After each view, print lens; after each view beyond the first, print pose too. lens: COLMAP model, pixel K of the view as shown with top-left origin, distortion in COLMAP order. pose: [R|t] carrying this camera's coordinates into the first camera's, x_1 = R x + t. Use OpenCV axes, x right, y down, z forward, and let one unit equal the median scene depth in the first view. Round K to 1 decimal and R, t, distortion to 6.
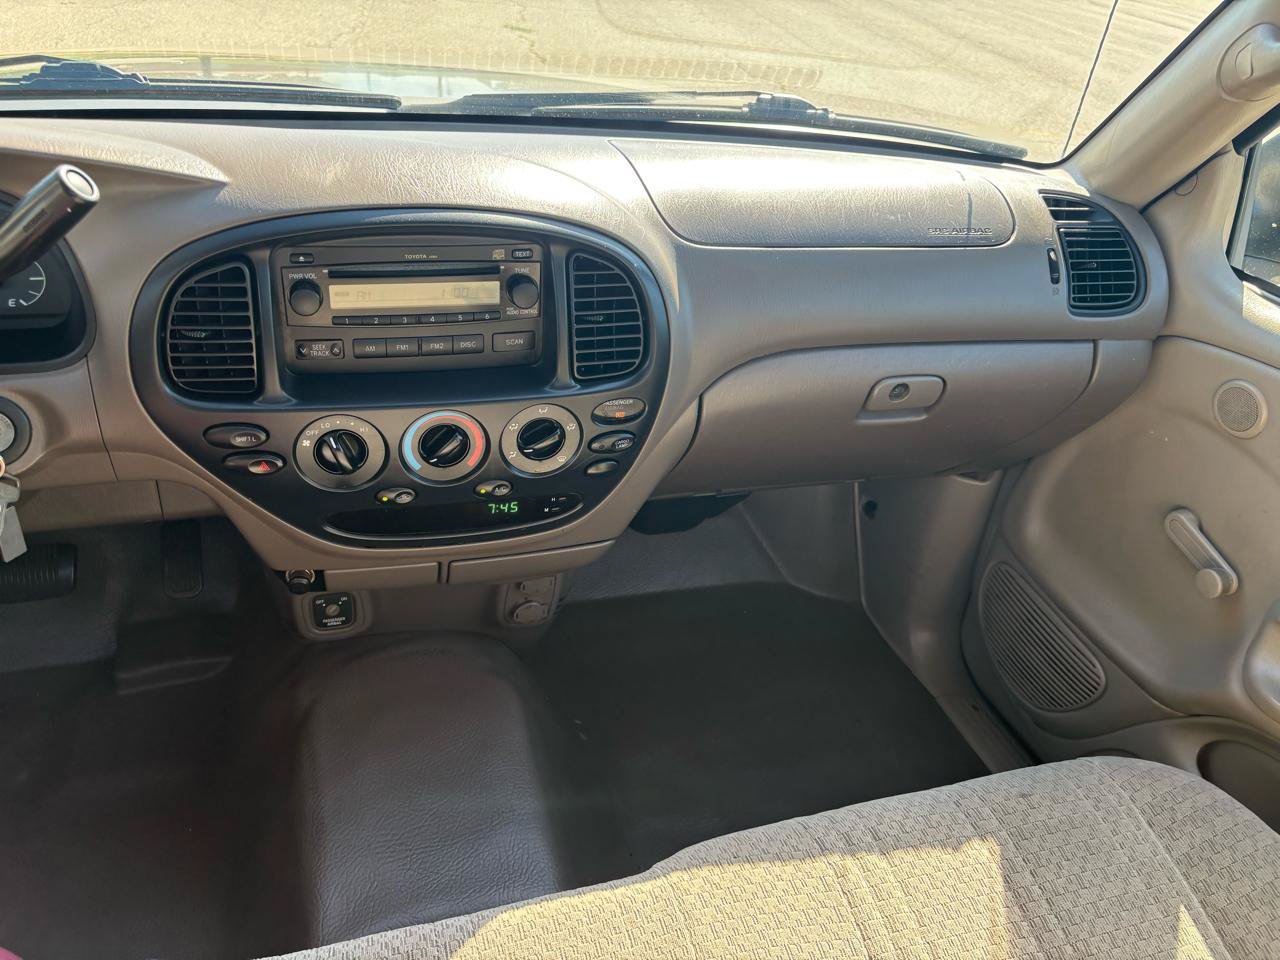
lens RADIAL K [[1000.3, 0, 641.3], [0, 1000.3, 494.2], [0, 0, 1]] dist [0.052372, -0.098242]
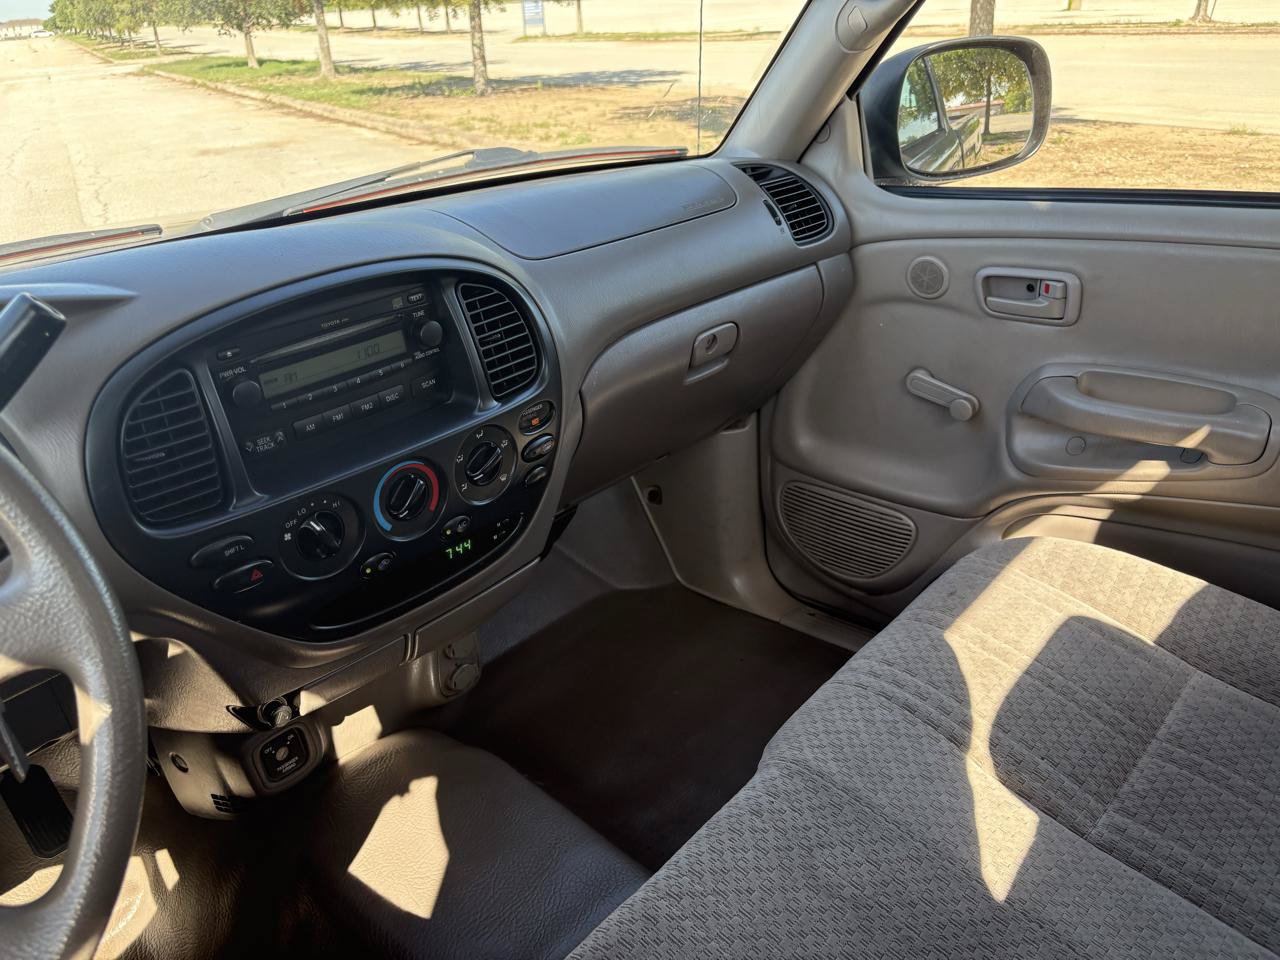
lens RADIAL K [[976.2, 0, 640.0], [0, 976.2, 480.0], [0, 0, 1]] dist [0.061374, -0.079931]
pose [[0.850113, -0.355824, 0.388196, -0.365920], [0.402047, 0.914652, -0.042067, 0.069284], [-0.340096, 0.191835, 0.920616, 0.011025]]
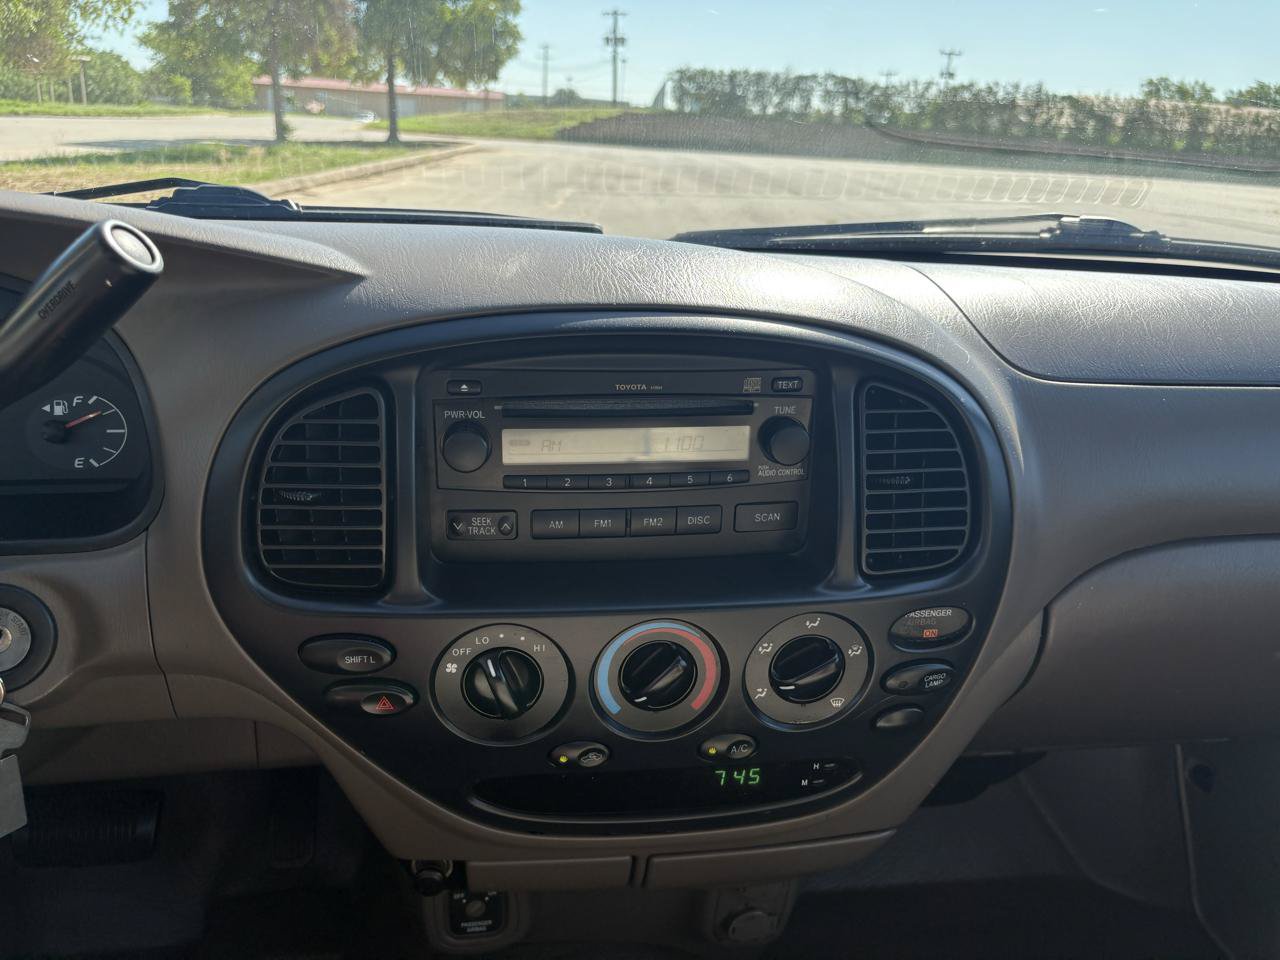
lens RADIAL K [[979.6, 0, 636.0], [0, 979.6, 484.8], [0, 0, 1]] dist [0.037523, -0.051866]
pose [[0.987432, -0.004630, -0.157979, -0.109461], [-0.032477, 0.972295, -0.231489, -0.021608], [0.154674, 0.233710, 0.959925, 0.363662]]
